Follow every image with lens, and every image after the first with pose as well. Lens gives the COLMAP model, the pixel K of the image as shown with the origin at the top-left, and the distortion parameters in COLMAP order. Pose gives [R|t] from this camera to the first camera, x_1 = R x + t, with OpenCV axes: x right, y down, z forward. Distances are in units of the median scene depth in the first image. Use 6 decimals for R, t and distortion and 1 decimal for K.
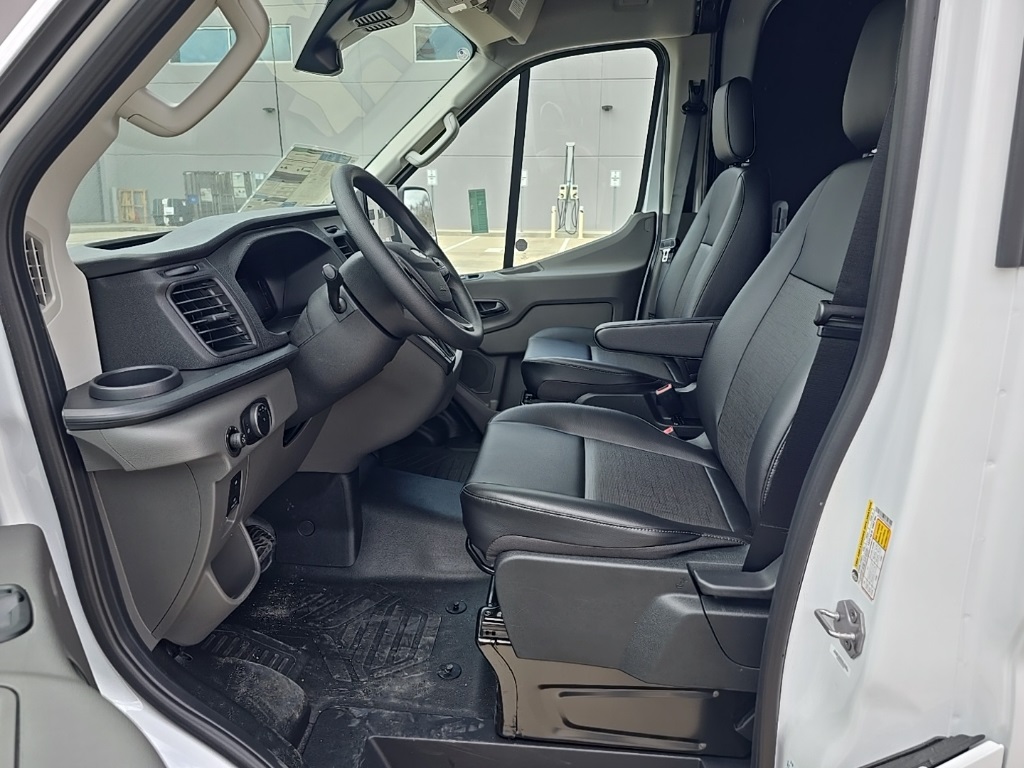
lens RADIAL K [[694.1, 0, 513.1], [0, 694.1, 359.3], [0, 0, 1]] dist [0.082061, -0.079189]
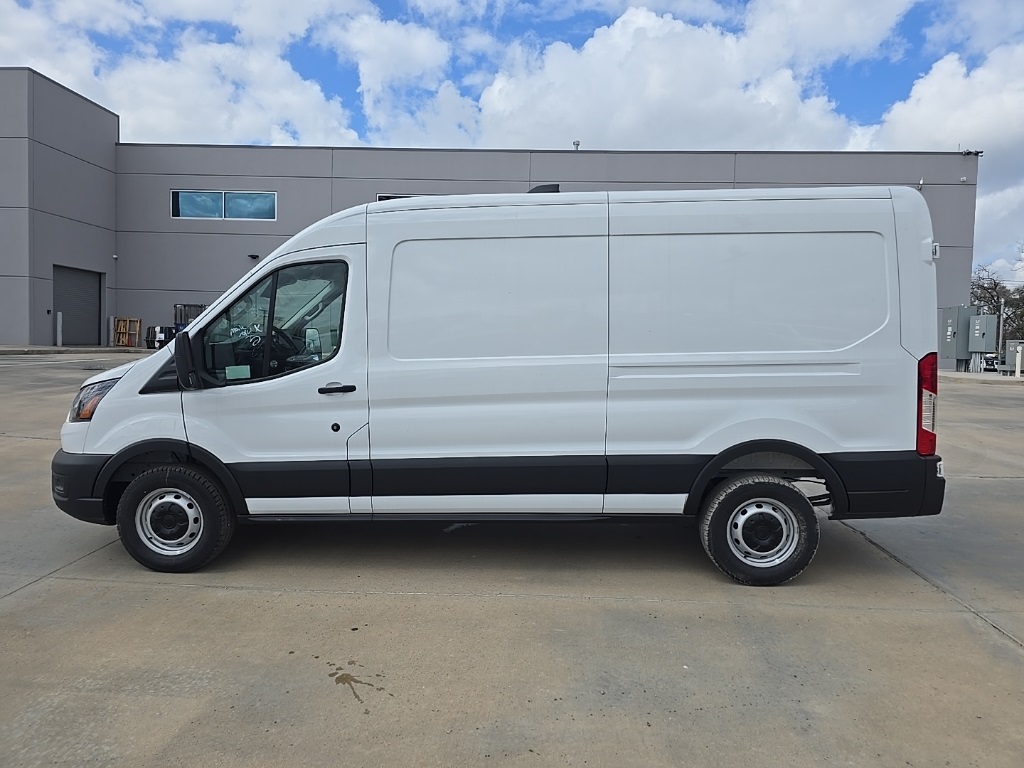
lens RADIAL K [[694.1, 0, 513.1], [0, 694.1, 359.3], [0, 0, 1]] dist [0.082061, -0.079189]
pose [[0.999143, 0.017263, 0.037616, 0.882524], [-0.010058, 0.982891, -0.183915, 0.562539], [-0.040147, 0.183379, 0.982222, -2.609459]]
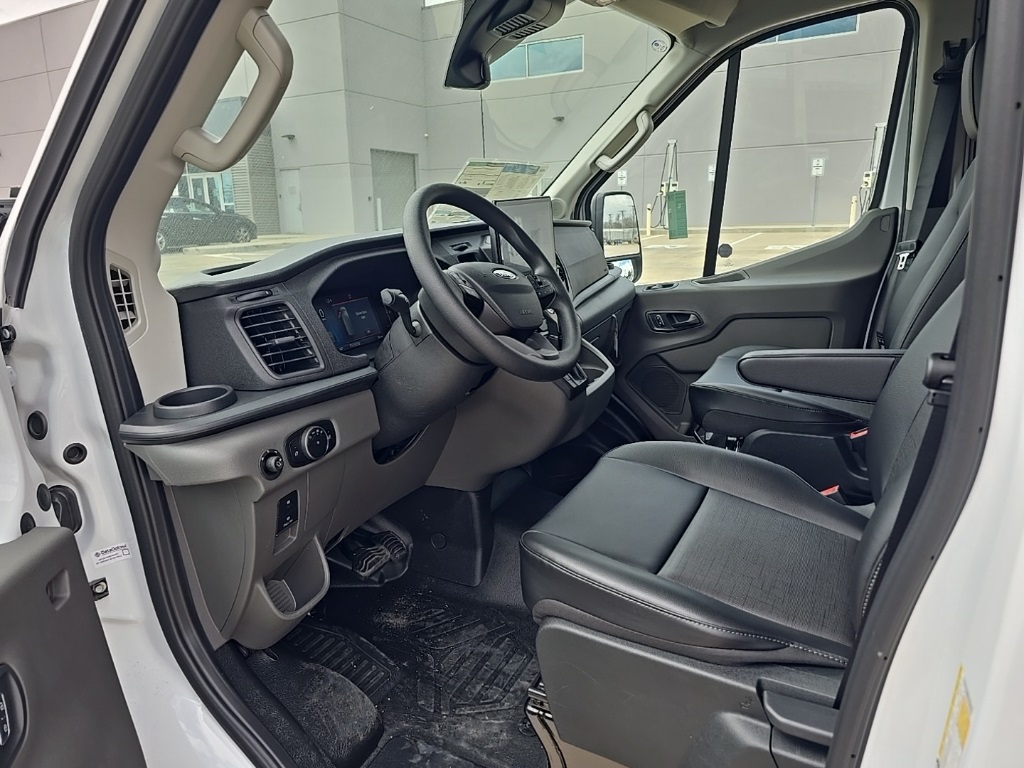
lens RADIAL K [[694.1, 0, 513.1], [0, 694.1, 359.3], [0, 0, 1]] dist [0.082061, -0.079189]
pose [[0.920462, 0.045950, -0.388121, 0.203554], [-0.045210, 0.998916, 0.011044, -0.040964], [0.388208, 0.007382, 0.921542, 0.124857]]
